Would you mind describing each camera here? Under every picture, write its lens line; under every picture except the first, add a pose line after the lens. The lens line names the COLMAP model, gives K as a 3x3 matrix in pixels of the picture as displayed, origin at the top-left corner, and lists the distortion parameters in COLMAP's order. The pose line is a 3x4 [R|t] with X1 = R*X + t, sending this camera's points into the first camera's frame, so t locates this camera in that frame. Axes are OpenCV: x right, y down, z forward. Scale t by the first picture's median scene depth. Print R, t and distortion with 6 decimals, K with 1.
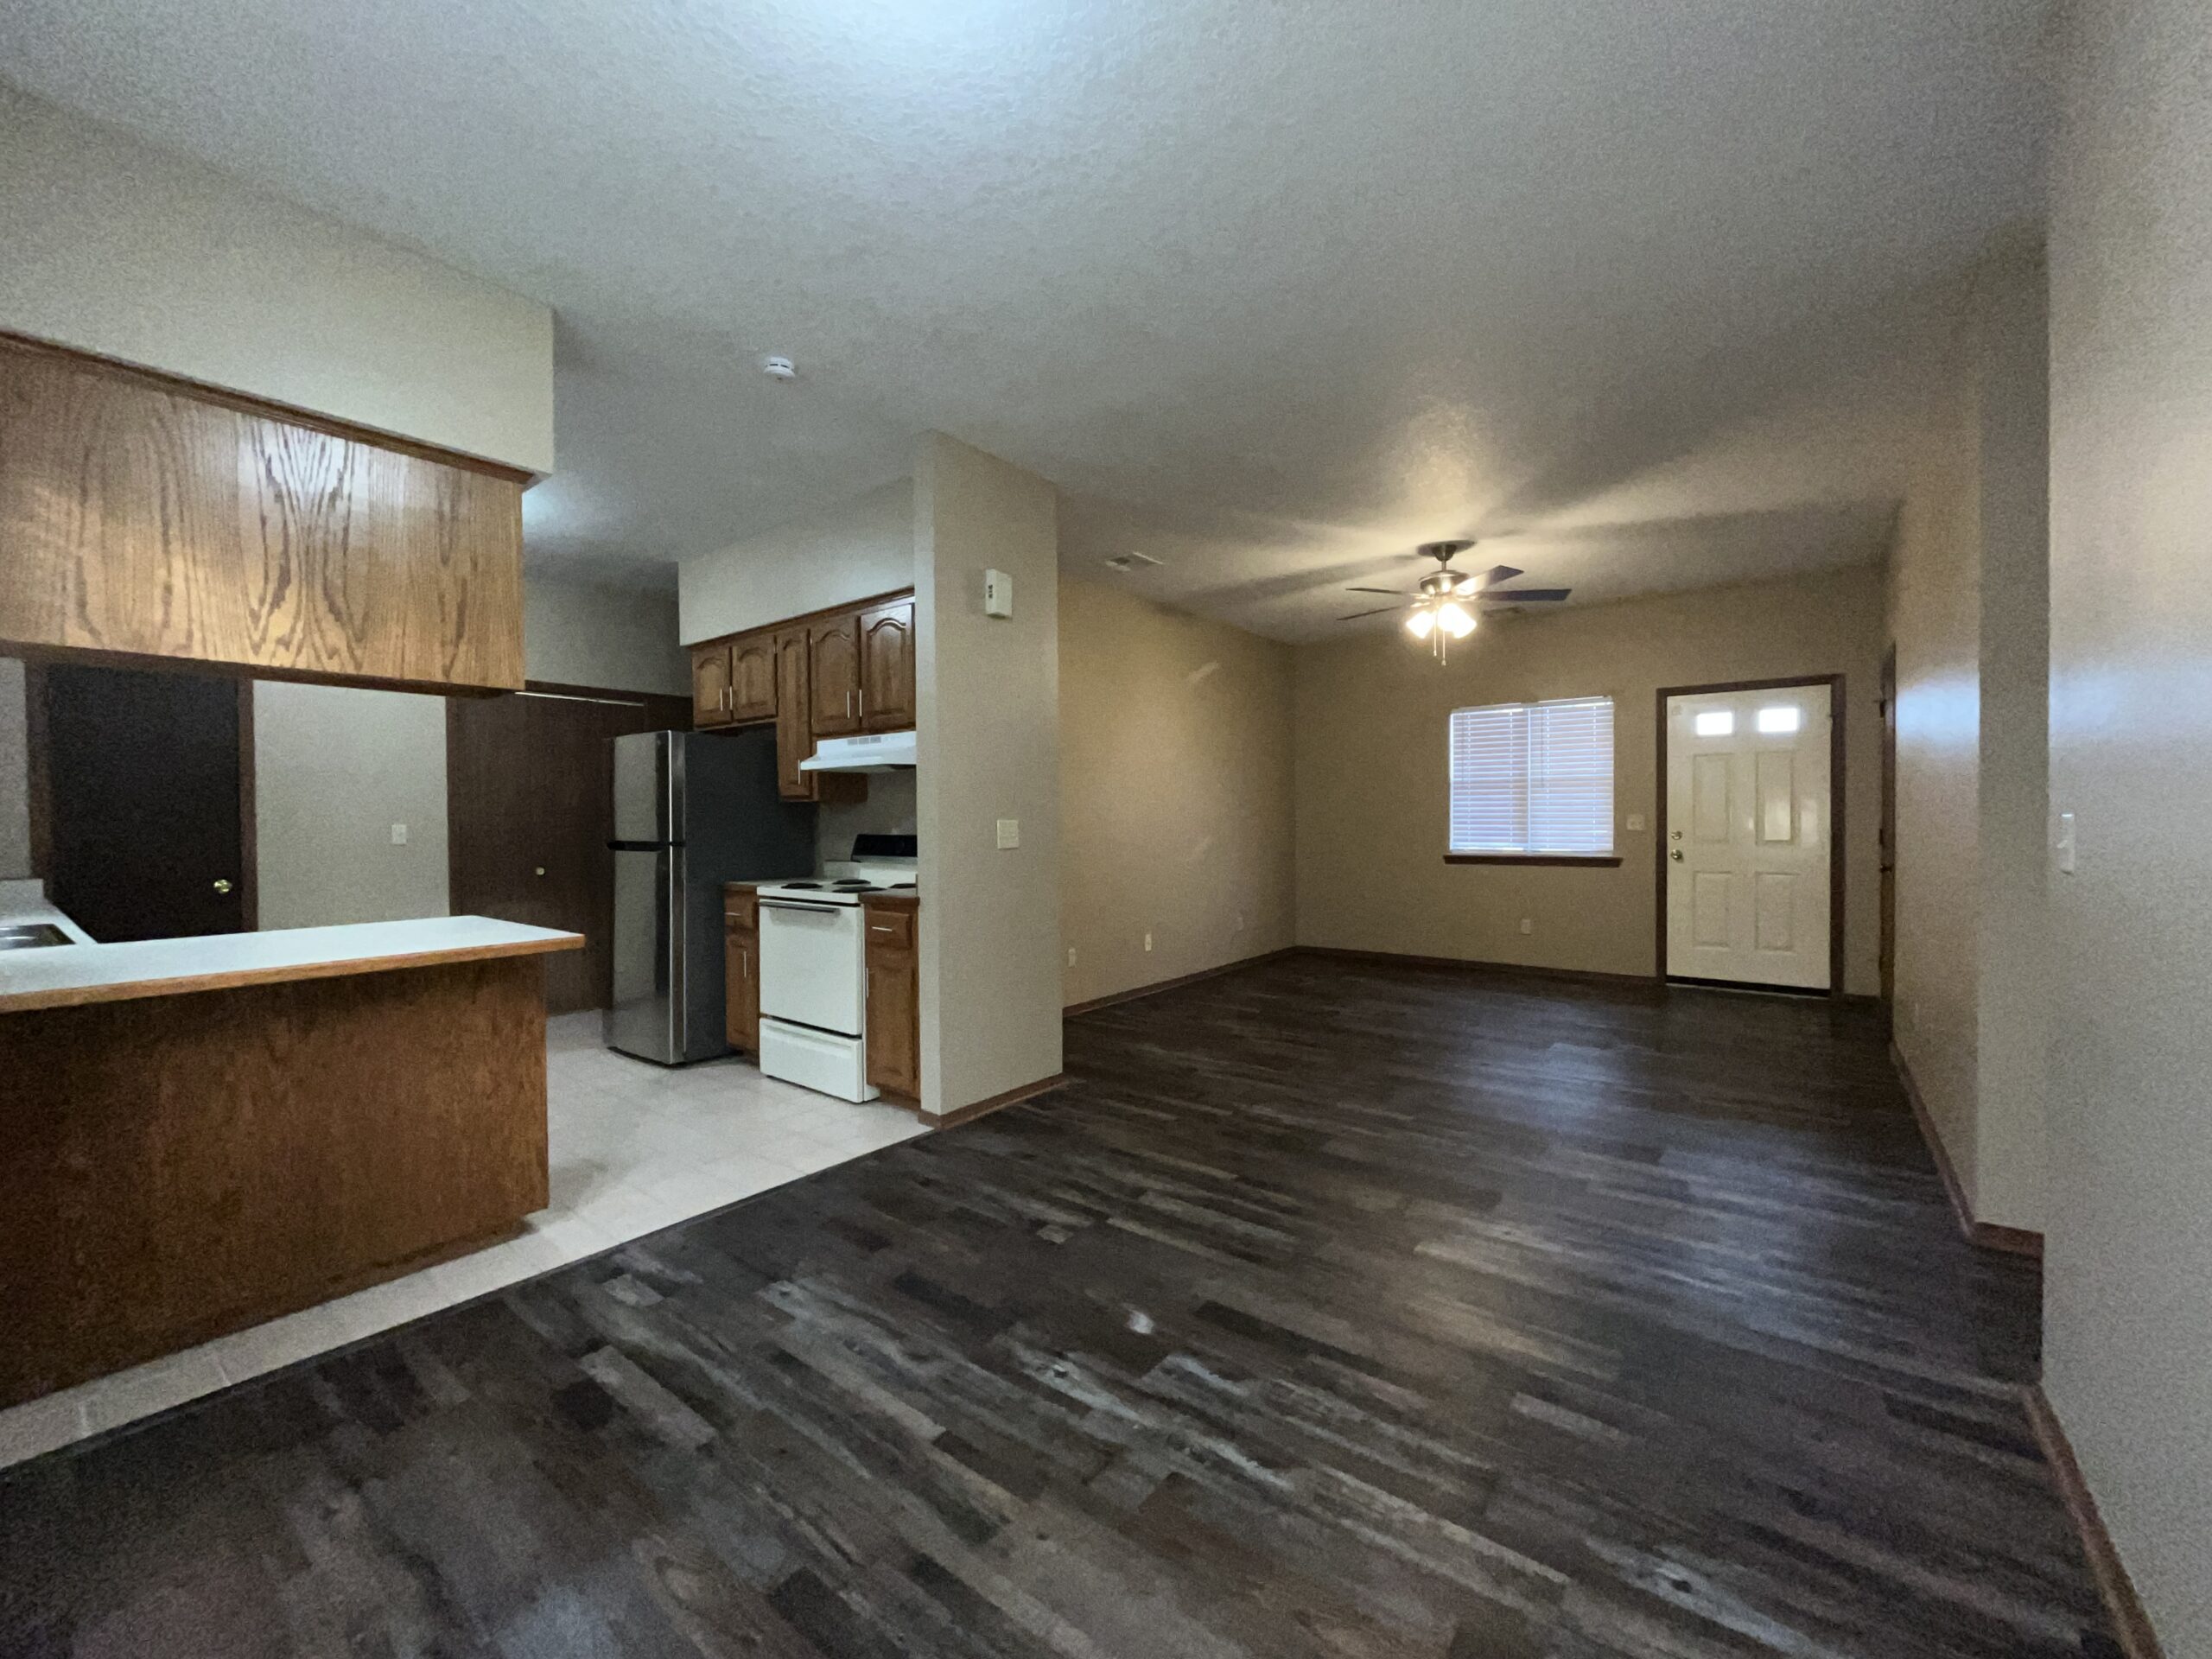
lens RADIAL K [[890.6, 0, 1100.0], [0, 890.6, 826.1], [0, 0, 1]] dist [0.001343, -0.001095]
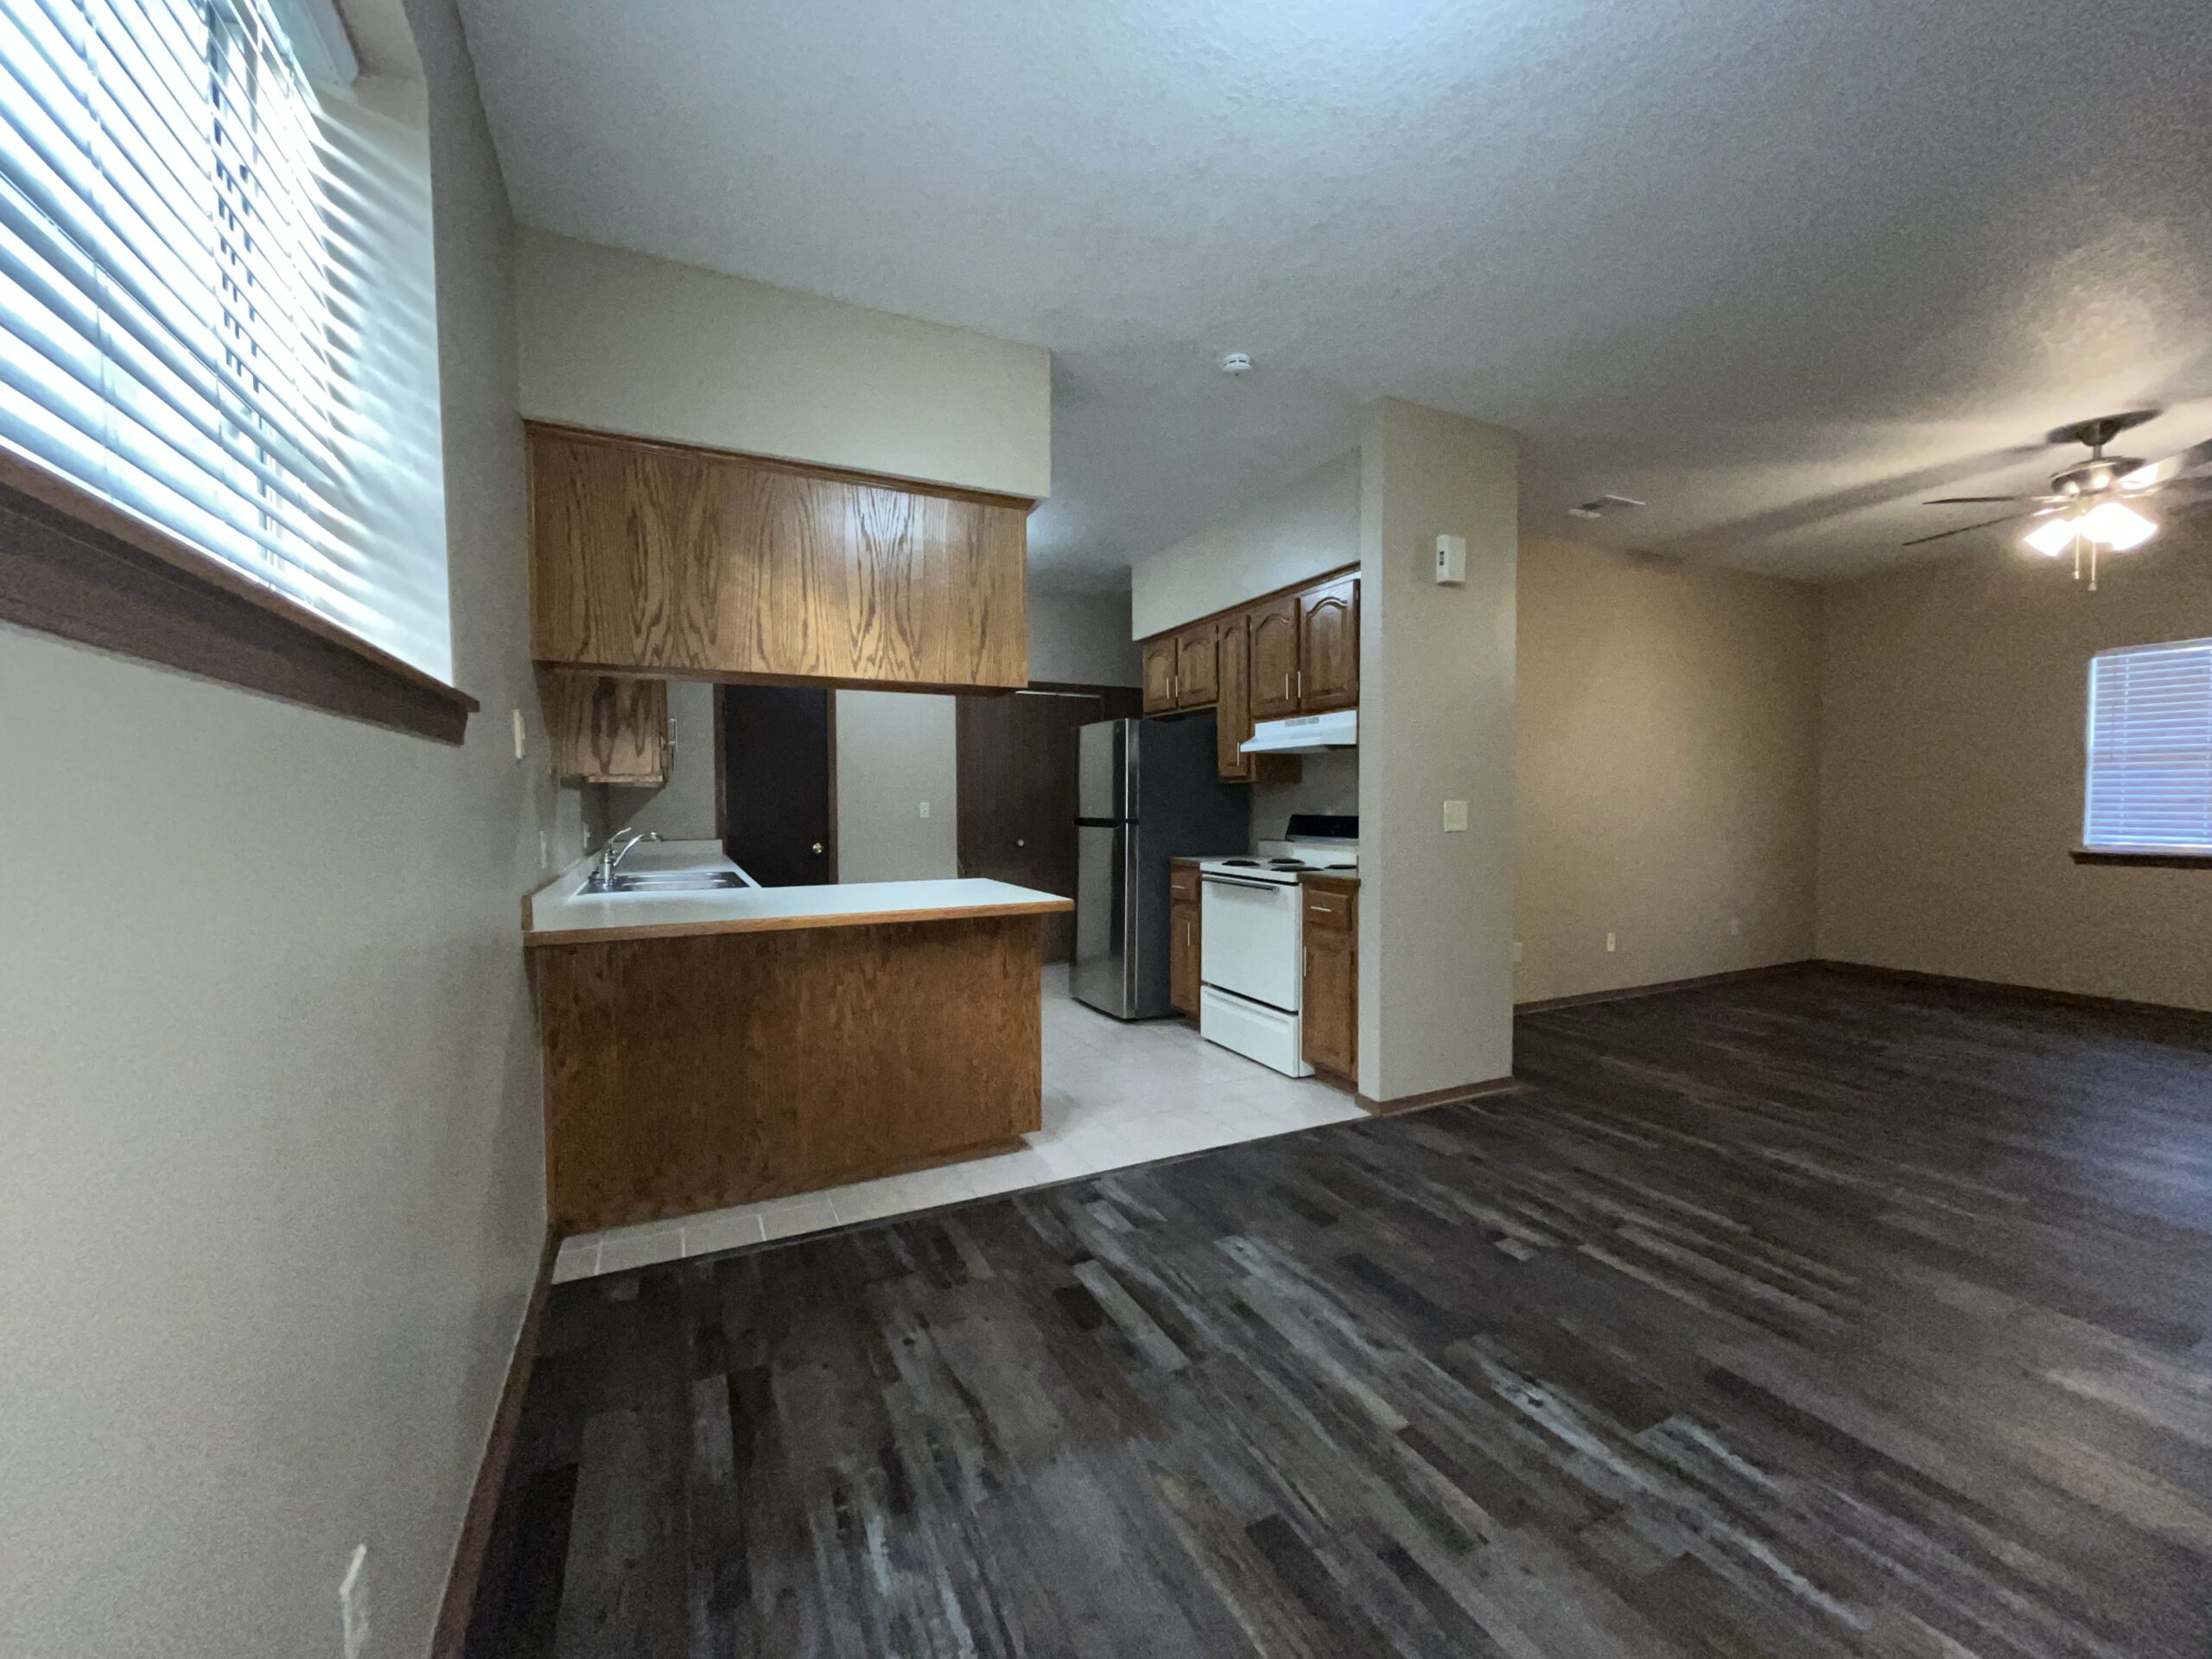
lens RADIAL K [[890.6, 0, 1109.0], [0, 890.6, 824.6], [0, 0, 1]] dist [0.001343, -0.001095]
pose [[0.901694, 0.016179, -0.432073, -0.031395], [-0.007373, 0.999730, 0.022047, 0.000254], [0.432313, -0.016694, 0.901569, -0.006959]]
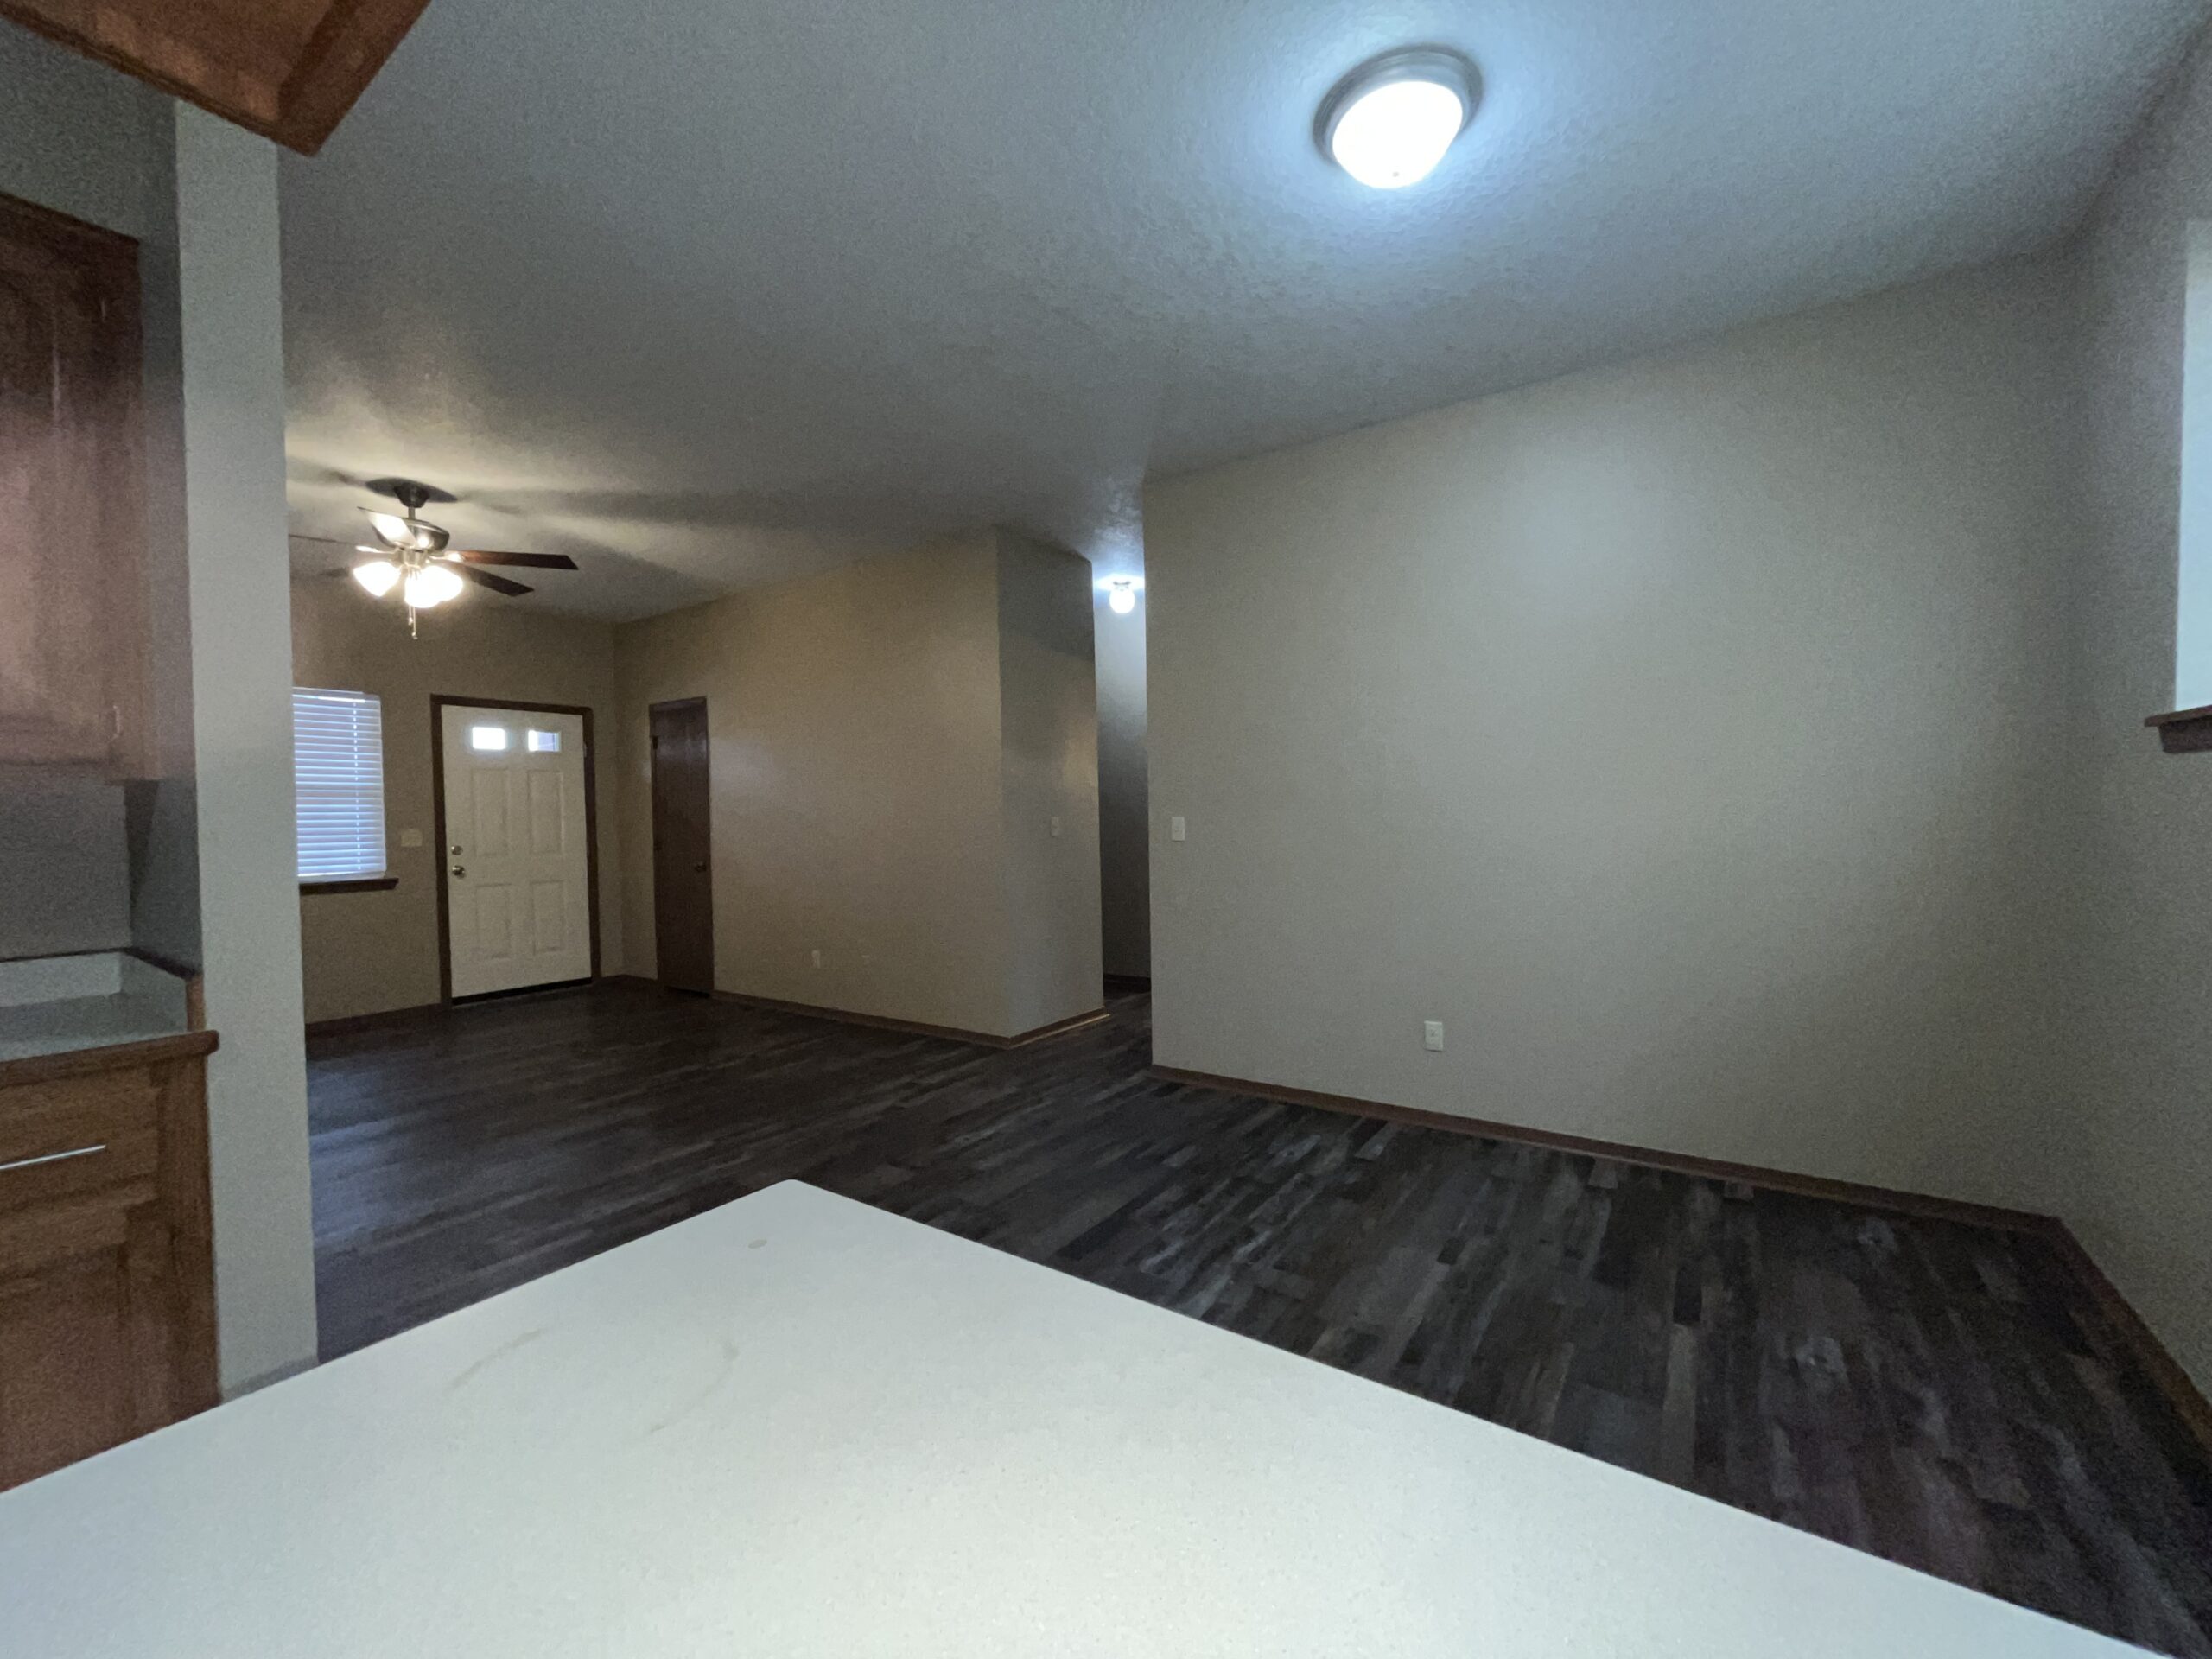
lens RADIAL K [[890.6, 0, 1108.3], [0, 890.6, 843.8], [0, 0, 1]] dist [0.001343, -0.001095]
pose [[-0.060924, -0.027070, 0.997775, -1.606501], [0.027033, 0.999221, 0.028760, -0.025267], [-0.997776, 0.028725, -0.060144, 1.599887]]
